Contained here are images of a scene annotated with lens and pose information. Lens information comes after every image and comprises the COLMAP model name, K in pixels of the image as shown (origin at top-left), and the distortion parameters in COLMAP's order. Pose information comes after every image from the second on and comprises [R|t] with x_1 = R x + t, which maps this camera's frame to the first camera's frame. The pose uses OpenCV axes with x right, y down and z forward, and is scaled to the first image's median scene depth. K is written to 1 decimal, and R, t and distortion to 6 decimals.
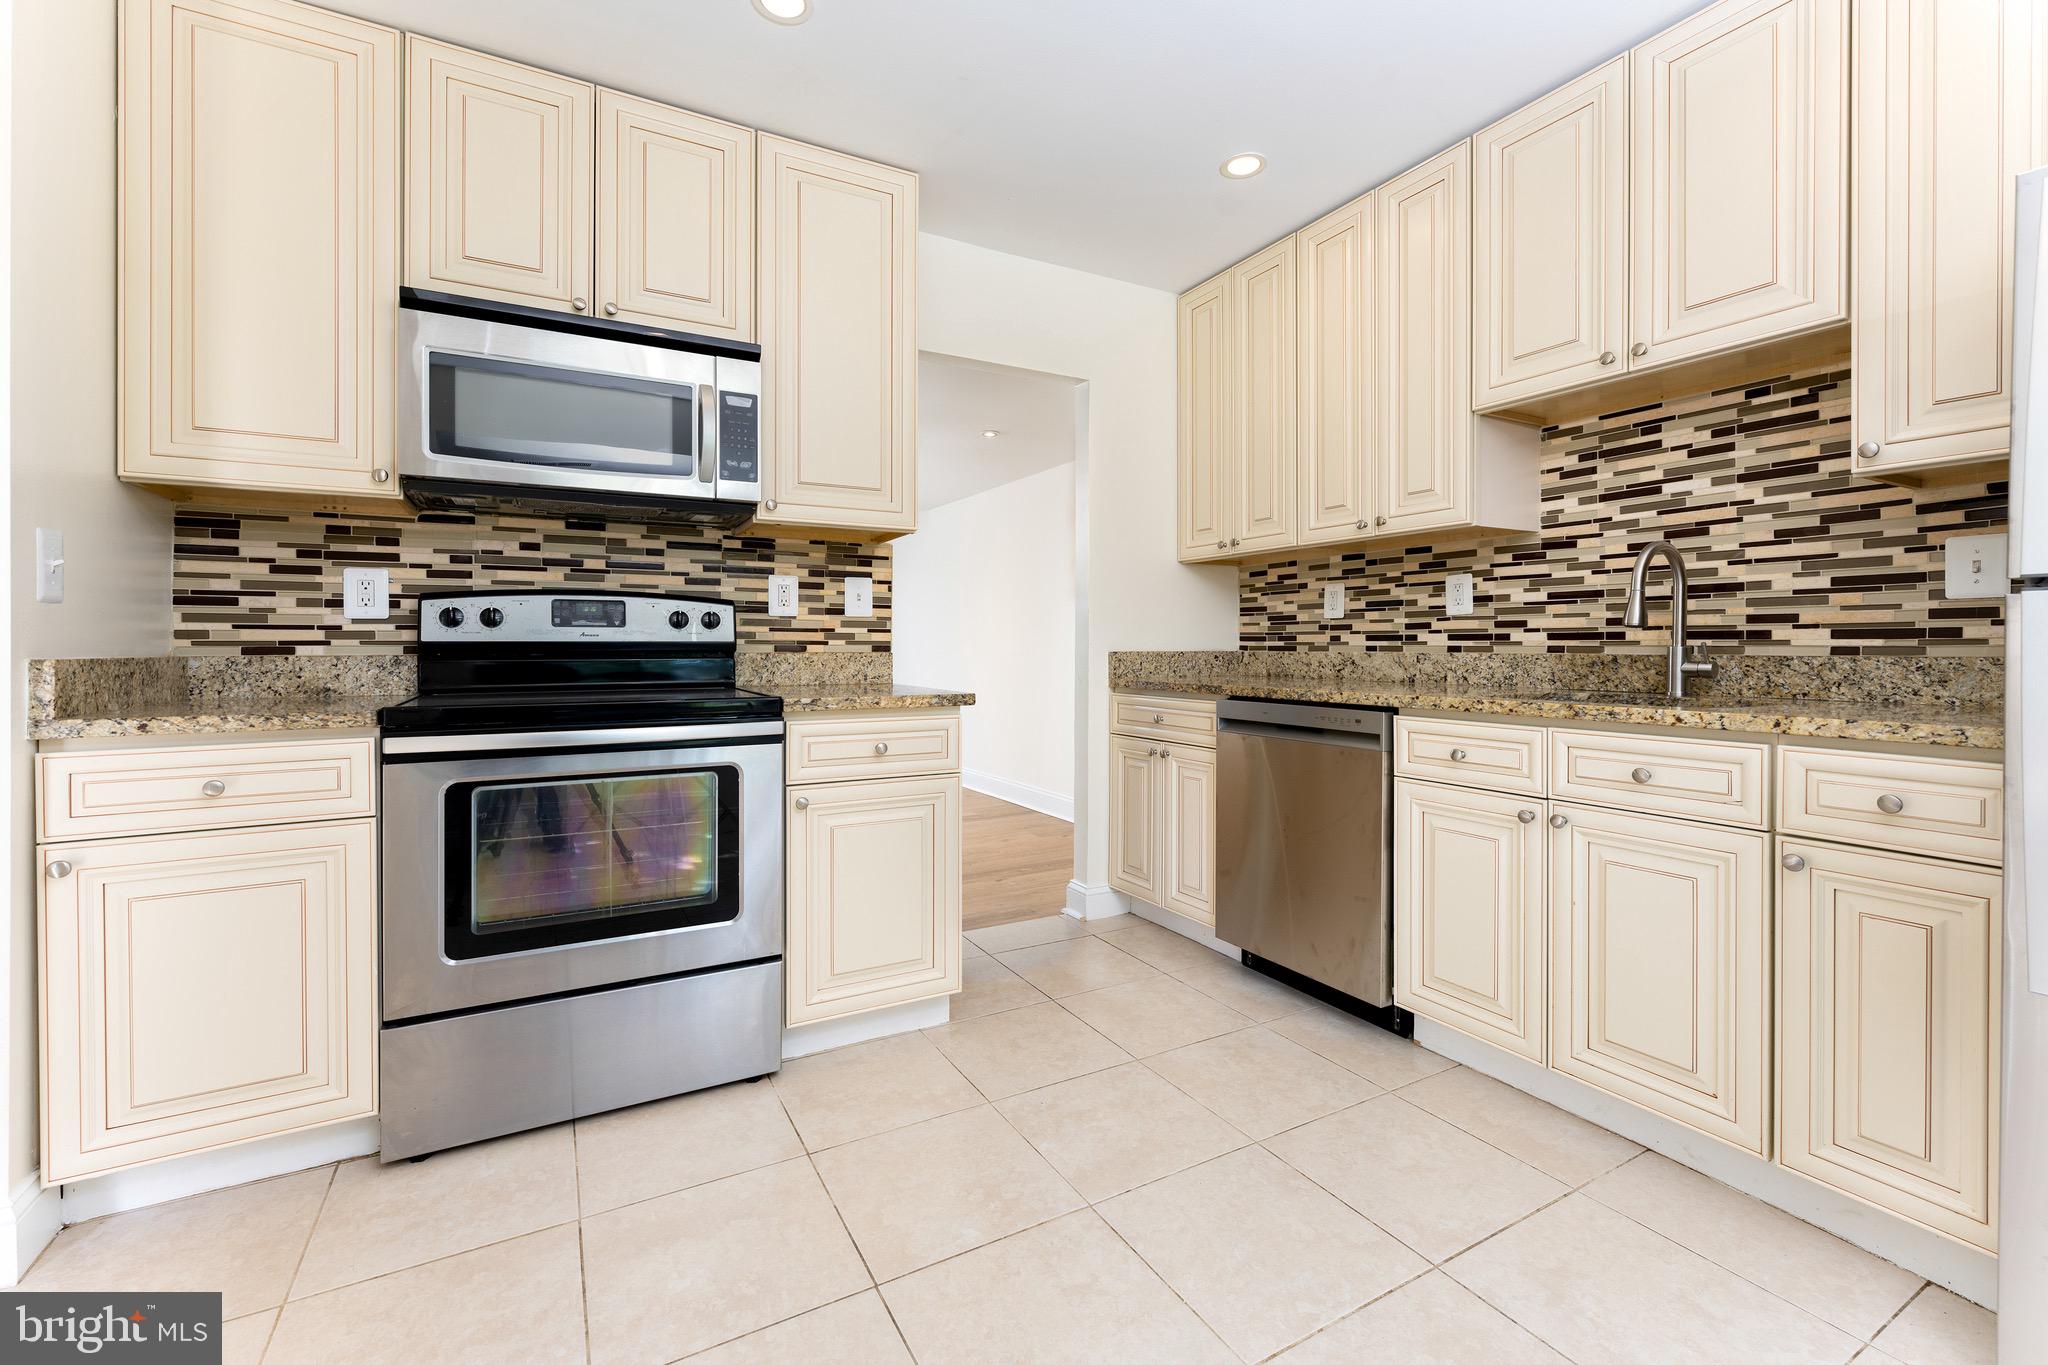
lens RADIAL K [[867.7, 0, 963.9], [0, 867.7, 660.8], [0, 0, 1]] dist [-0.002556, -0.001461]
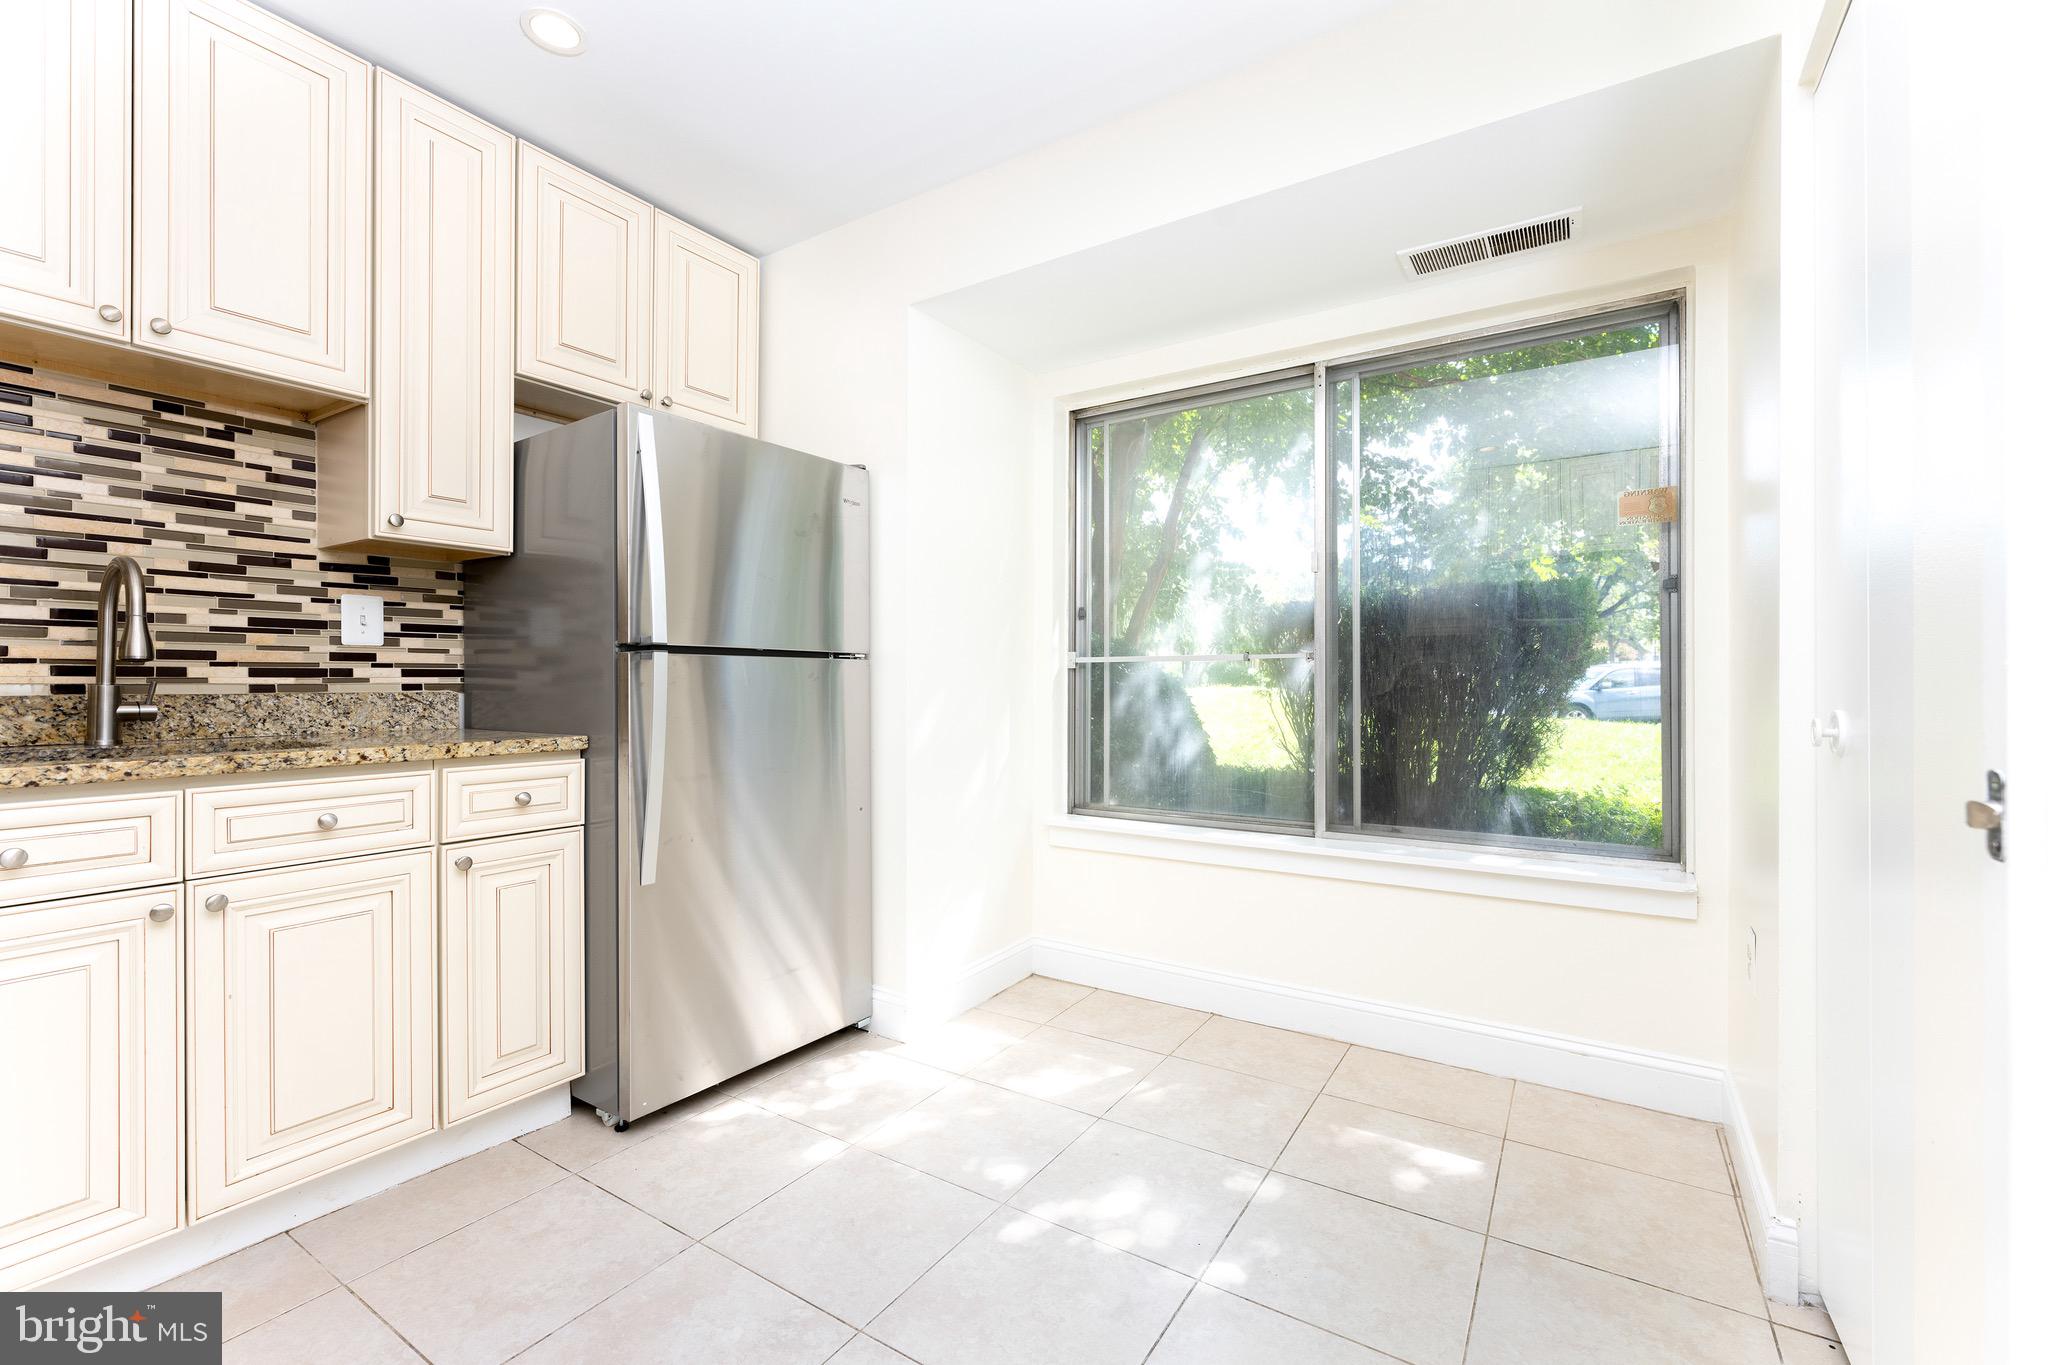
lens RADIAL K [[867.7, 0, 1101.0], [0, 867.7, 680.8], [0, 0, 1]] dist [-0.002556, -0.001461]
pose [[-0.588753, 0.002660, 0.808308, -0.365398], [0.014995, 0.999858, 0.007631, -0.011546], [-0.808174, 0.016613, -0.588710, 0.674613]]
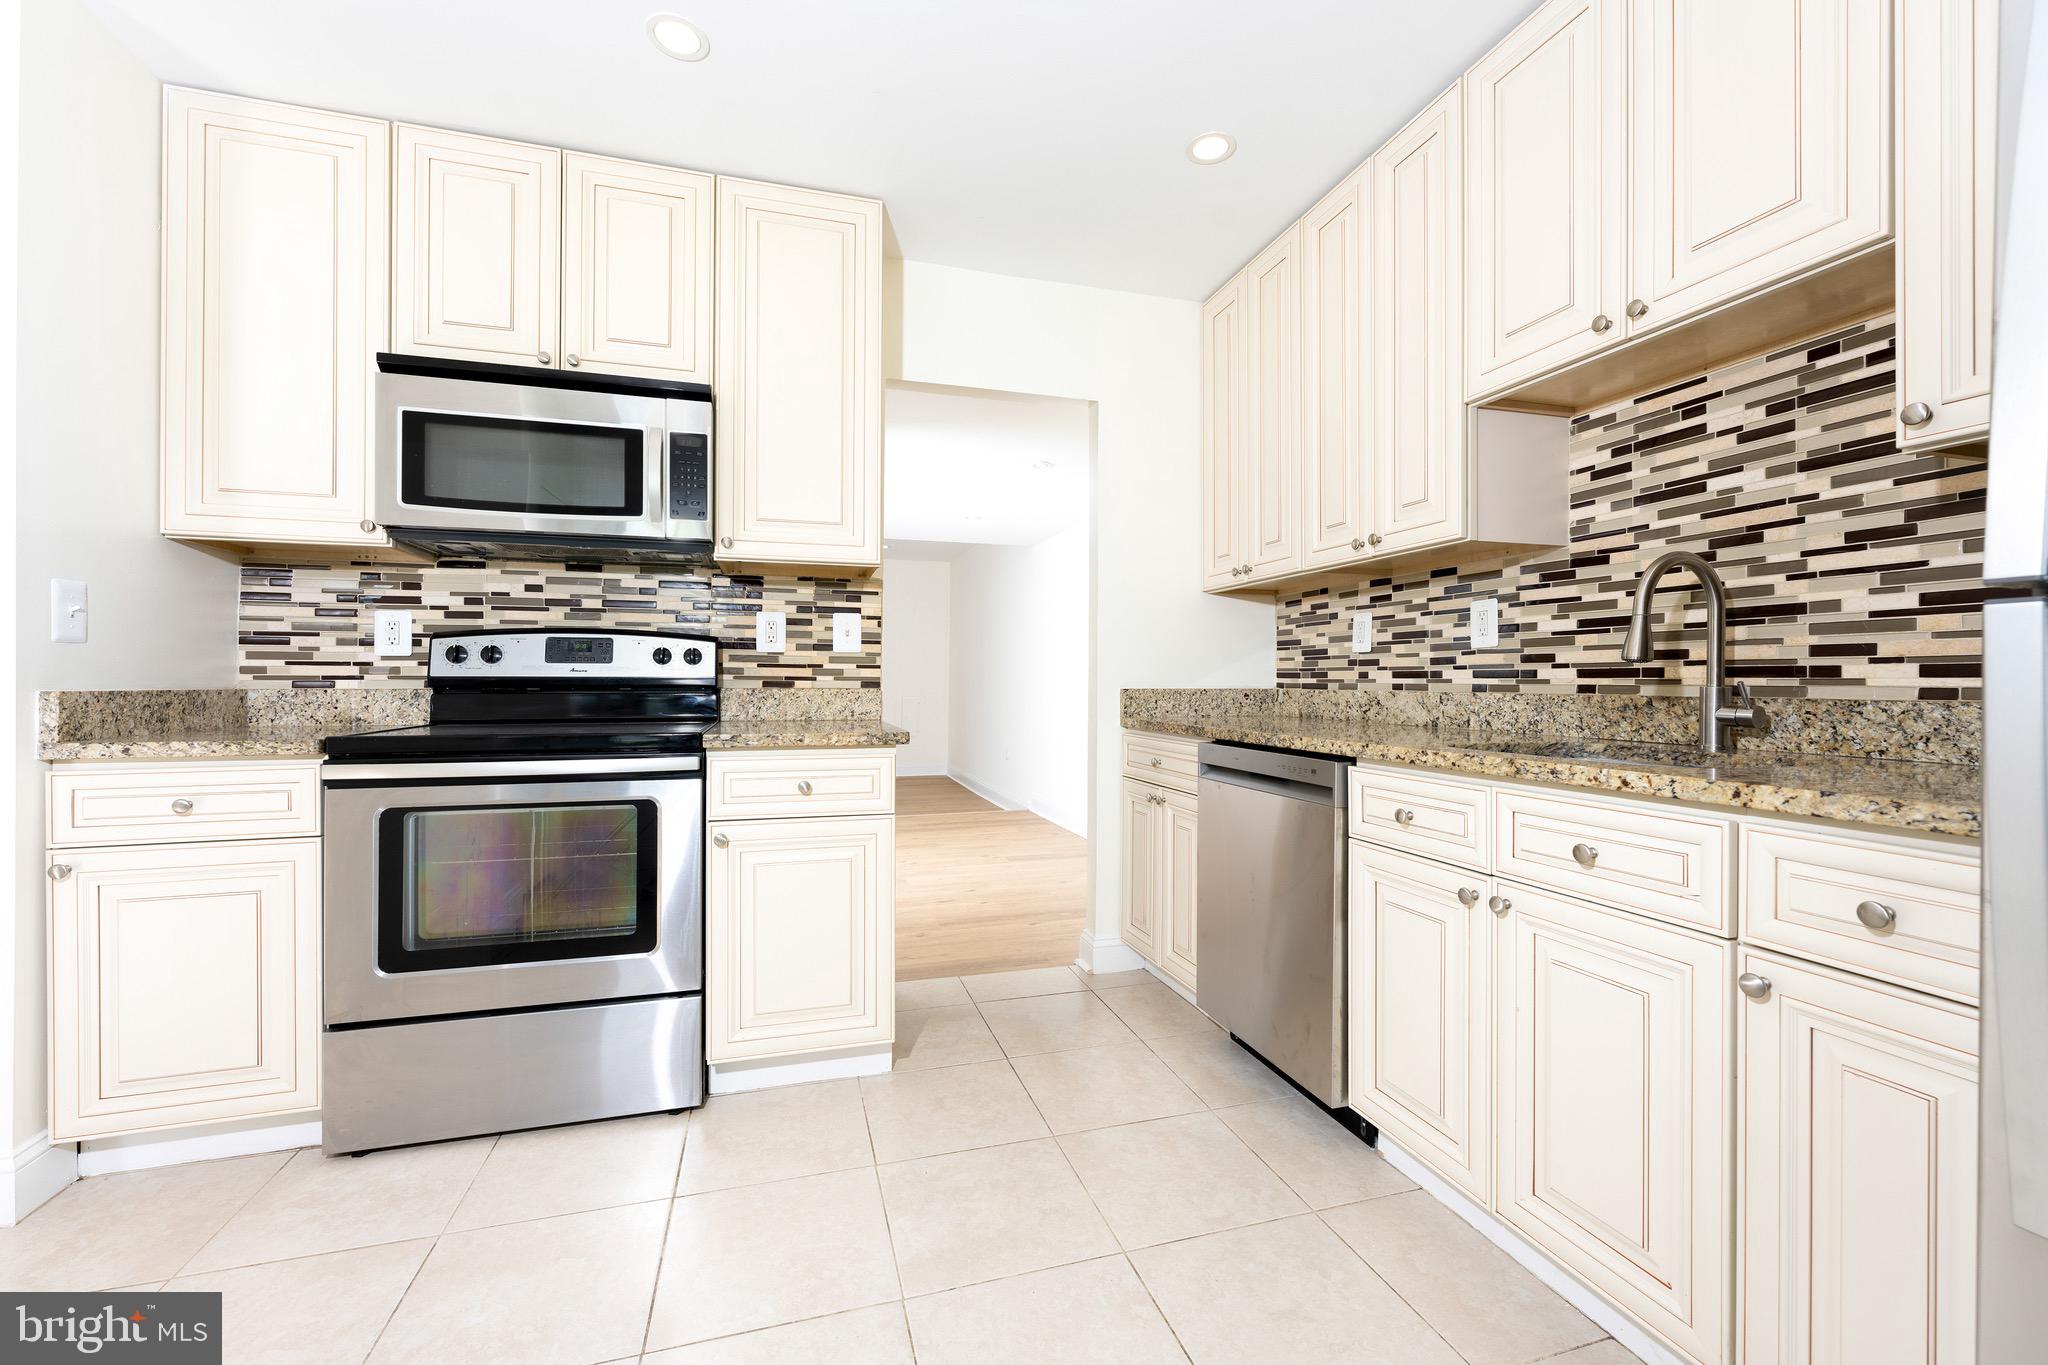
lens RADIAL K [[839.6, 0, 996.9], [0, 839.6, 691.9], [0, 0, 1]] dist [-0.006898, 0.001047]
pose [[0.978508, 0.005967, -0.206122, 0.327972], [-0.006907, 0.999969, -0.003841, -0.004088], [0.206093, 0.005182, 0.978519, 0.124087]]
